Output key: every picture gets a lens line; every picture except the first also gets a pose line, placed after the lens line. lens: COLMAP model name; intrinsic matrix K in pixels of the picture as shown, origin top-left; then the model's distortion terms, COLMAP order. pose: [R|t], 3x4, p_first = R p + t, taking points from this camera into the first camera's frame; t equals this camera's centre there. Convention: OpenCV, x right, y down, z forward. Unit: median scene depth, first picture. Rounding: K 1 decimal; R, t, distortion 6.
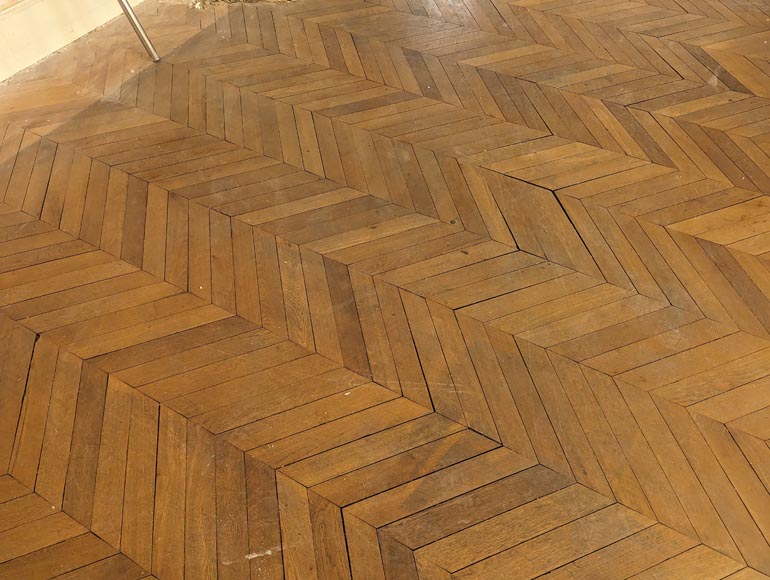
lens RADIAL K [[535.0, 0, 385.0], [0, 535.0, 290.0], [0, 0, 1]] dist [0.062296, -0.057257]
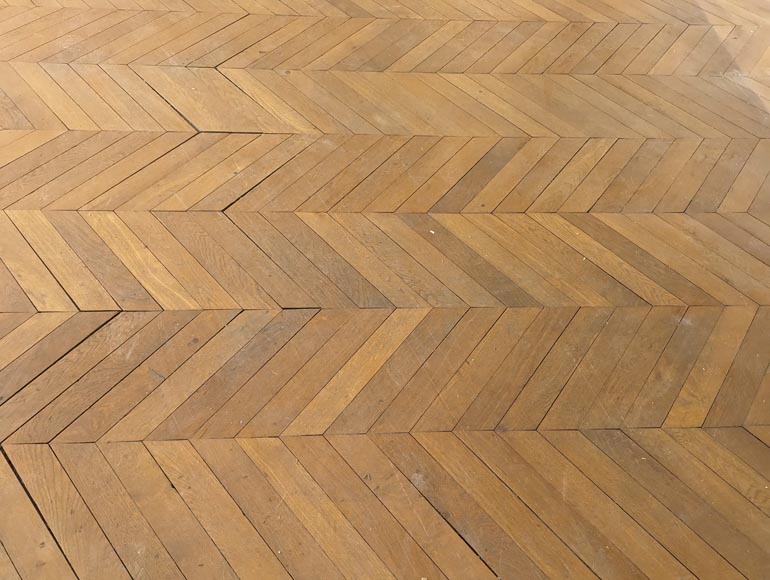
lens RADIAL K [[559.0, 0, 381.9], [0, 559.0, 291.5], [0, 0, 1]] dist [0.061899, -0.059731]
pose [[-0.856156, 0.406196, -0.319377, 0.467500], [-0.433924, -0.229609, 0.871200, -1.183130], [0.280546, 0.884469, 0.372839, 1.005495]]
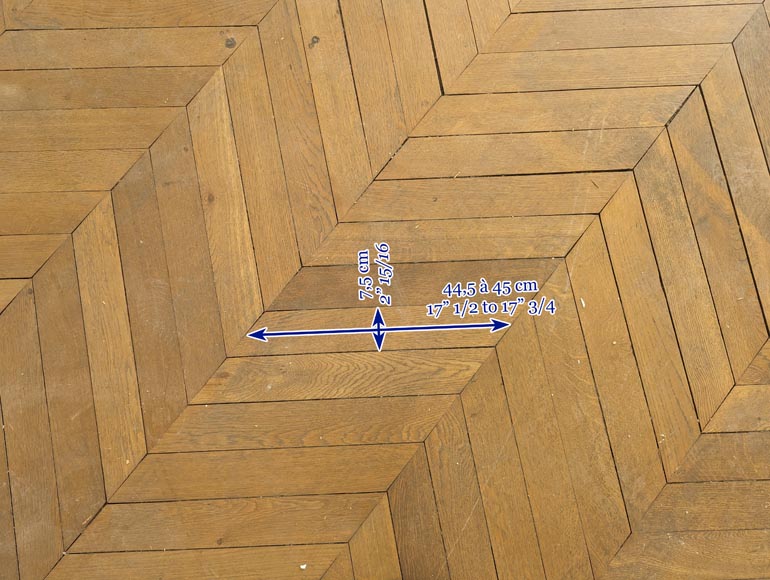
lens RADIAL K [[535.0, 0, 385.0], [0, 535.0, 290.0], [0, 0, 1]] dist [0.062296, -0.057257]
pose [[0.177568, -0.975664, 0.128642, -0.133365], [0.779835, 0.219237, 0.586339, -0.255525], [-0.600273, -0.003795, 0.799786, 0.508679]]
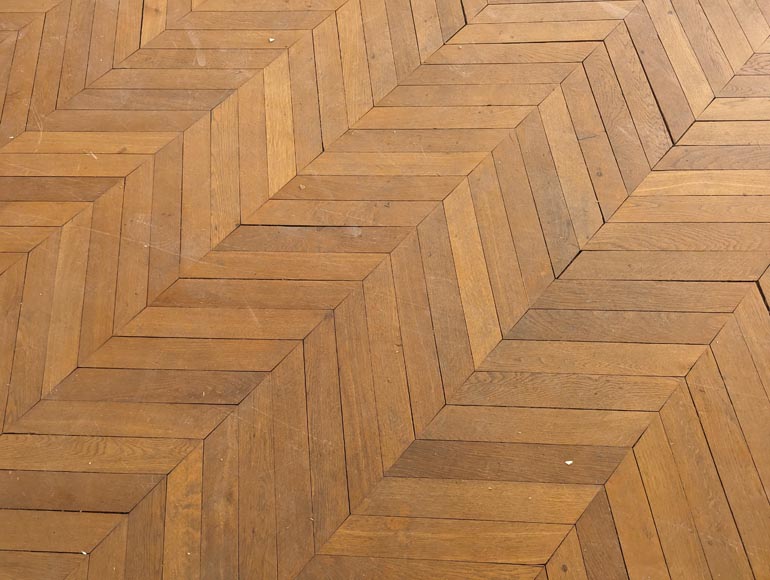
lens RADIAL K [[535.0, 0, 385.0], [0, 535.0, 290.0], [0, 0, 1]] dist [0.062296, -0.057257]
pose [[0.246087, -0.895471, 0.370908, 0.007953], [0.793009, 0.406045, 0.454163, -0.952408], [-0.557295, 0.182370, 0.810039, 0.876366]]
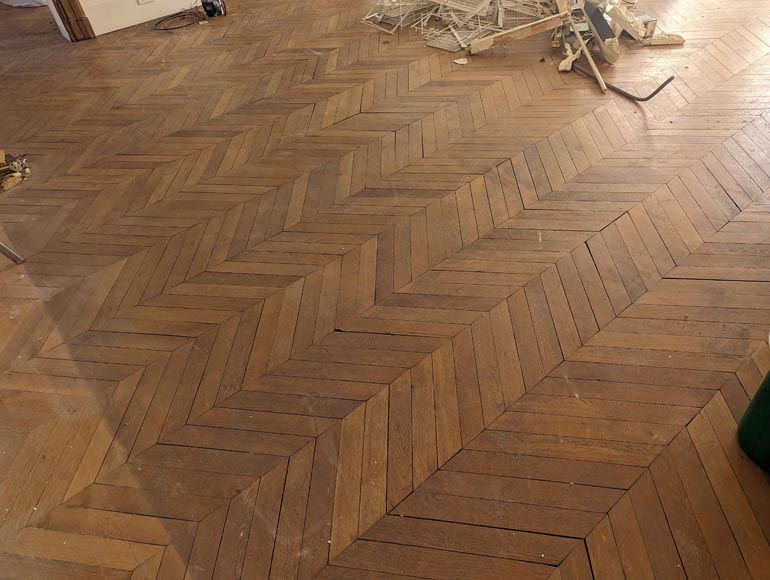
lens RADIAL K [[535.0, 0, 385.0], [0, 535.0, 290.0], [0, 0, 1]] dist [0.062296, -0.057257]
pose [[0.368774, -0.655486, 0.659047, -1.122248], [0.781029, 0.602941, 0.162653, -0.069203], [-0.503983, 0.454753, 0.734303, 0.011903]]
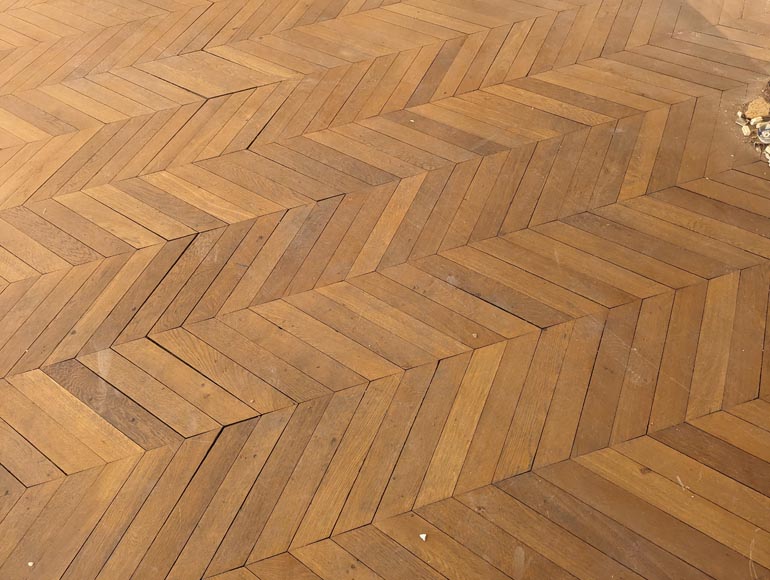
lens RADIAL K [[535.0, 0, 385.0], [0, 535.0, 290.0], [0, 0, 1]] dist [0.062296, -0.057257]
pose [[-0.709559, 0.627156, -0.321250, 0.660672], [-0.498528, -0.124600, 0.857872, -1.350814], [0.497992, 0.768863, 0.401066, 1.071691]]
